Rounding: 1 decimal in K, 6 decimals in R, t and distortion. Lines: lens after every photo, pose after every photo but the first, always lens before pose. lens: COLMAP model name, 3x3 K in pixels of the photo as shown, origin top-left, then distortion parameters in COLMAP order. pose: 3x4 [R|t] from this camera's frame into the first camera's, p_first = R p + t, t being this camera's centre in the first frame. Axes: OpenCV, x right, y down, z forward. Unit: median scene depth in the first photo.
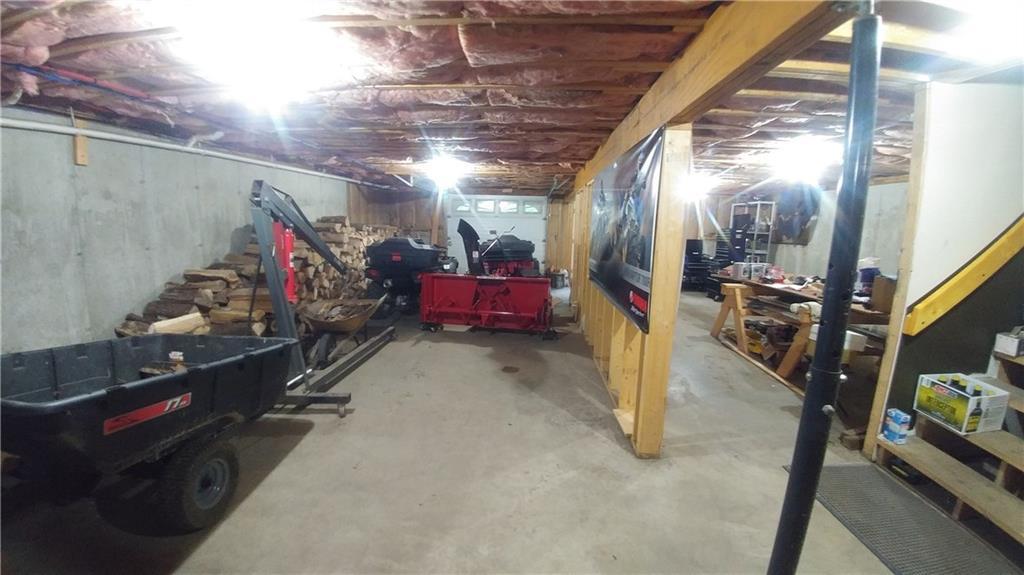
lens RADIAL K [[384.7, 0, 512.0], [0, 384.7, 287.5], [0, 0, 1]] dist [-0.040607, -0.000048]
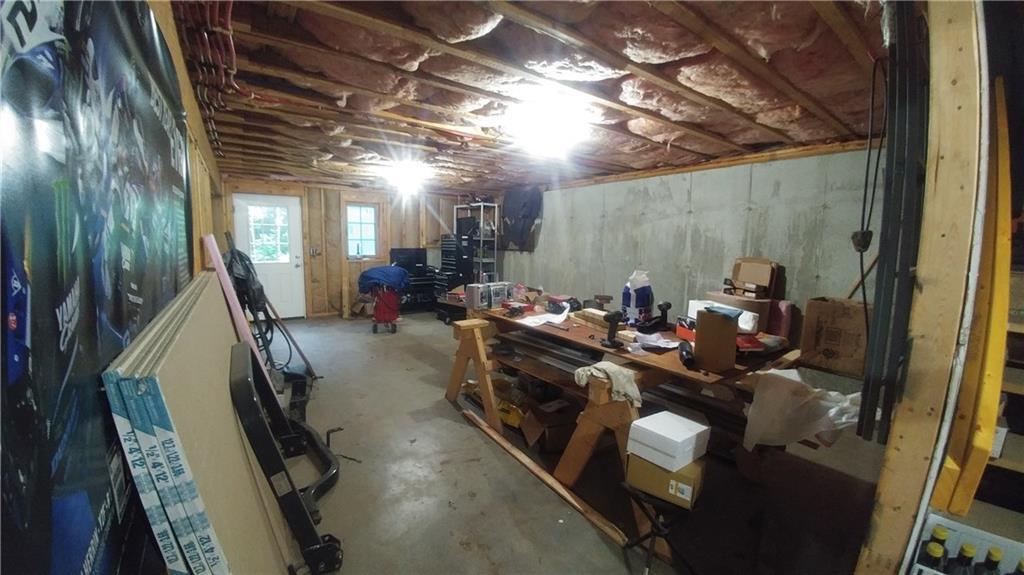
lens RADIAL K [[384.7, 0, 512.0], [0, 384.7, 287.5], [0, 0, 1]] dist [-0.040607, -0.000048]
pose [[0.784896, -0.085427, 0.613710, 0.209340], [0.097435, 0.995145, 0.013908, -0.054918], [-0.611918, 0.048881, 0.789409, 0.374202]]
